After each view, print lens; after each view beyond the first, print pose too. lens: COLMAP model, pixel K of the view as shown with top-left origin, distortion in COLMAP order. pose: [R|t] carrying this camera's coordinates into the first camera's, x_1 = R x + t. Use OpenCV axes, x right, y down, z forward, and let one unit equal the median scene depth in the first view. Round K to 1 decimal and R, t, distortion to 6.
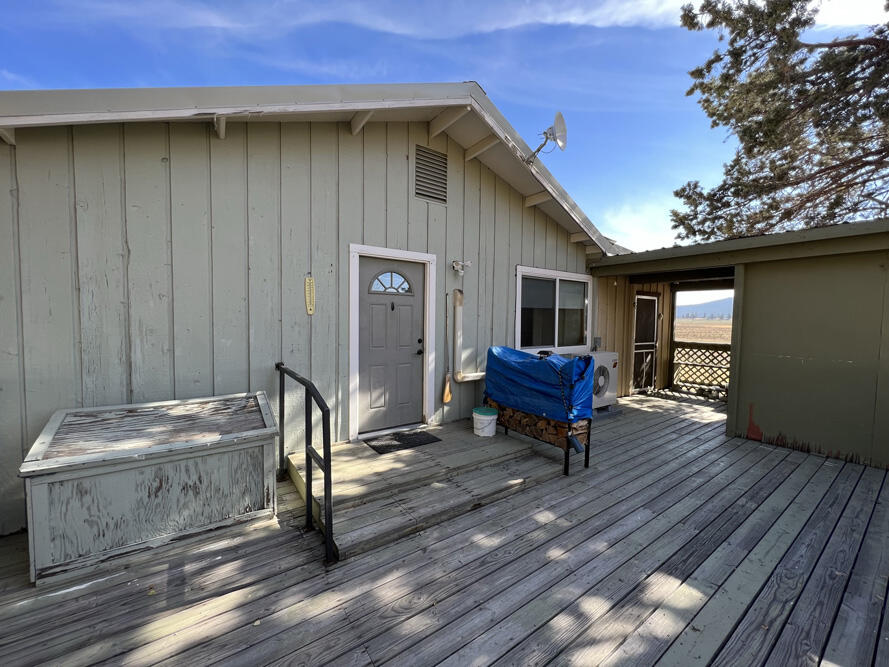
lens RADIAL K [[358.6, 0, 444.6], [0, 358.6, 336.1], [0, 0, 1]] dist [-0.002584, 0.000836]
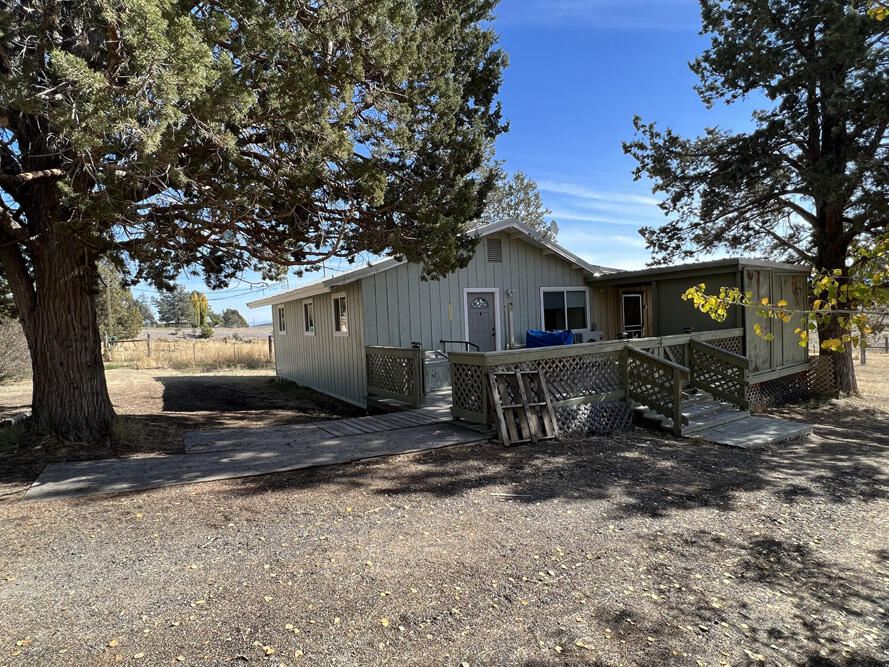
lens RADIAL K [[464.2, 0, 443.5], [0, 464.2, 333.5], [0, 0, 1]] dist [0.000262, -0.000035]
pose [[0.995888, -0.059120, -0.068639, -0.224338], [0.058133, 0.998176, -0.016282, 0.082683], [0.069477, 0.012224, 0.997509, -2.213960]]
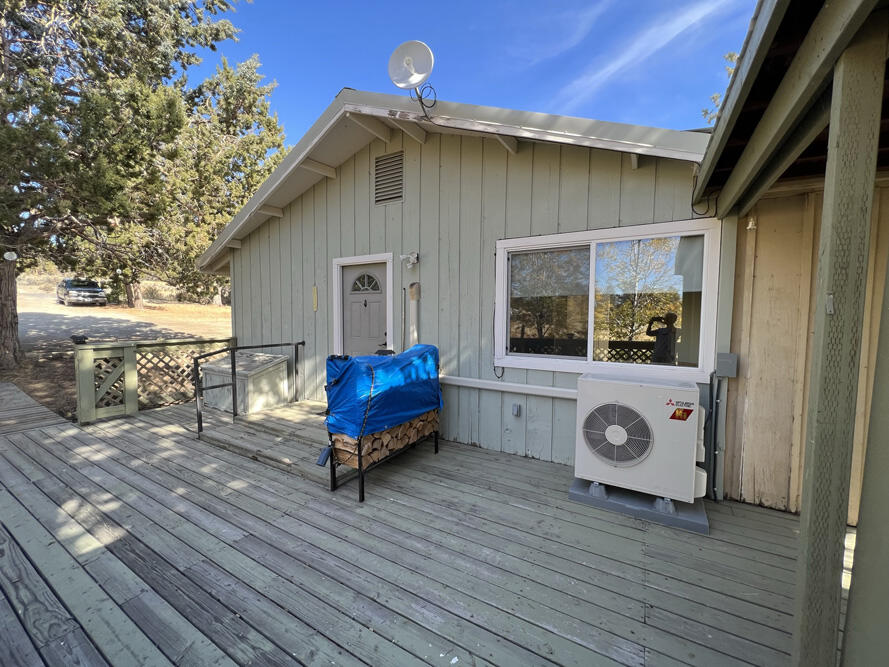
lens RADIAL K [[358.6, 0, 443.3], [0, 358.6, 333.7], [0, 0, 1]] dist [-0.002584, 0.000836]
pose [[0.398445, 0.038717, -0.916375, 1.295515], [-0.047871, 0.998625, 0.021378, -0.023090], [0.915942, 0.035350, 0.399750, 0.935857]]
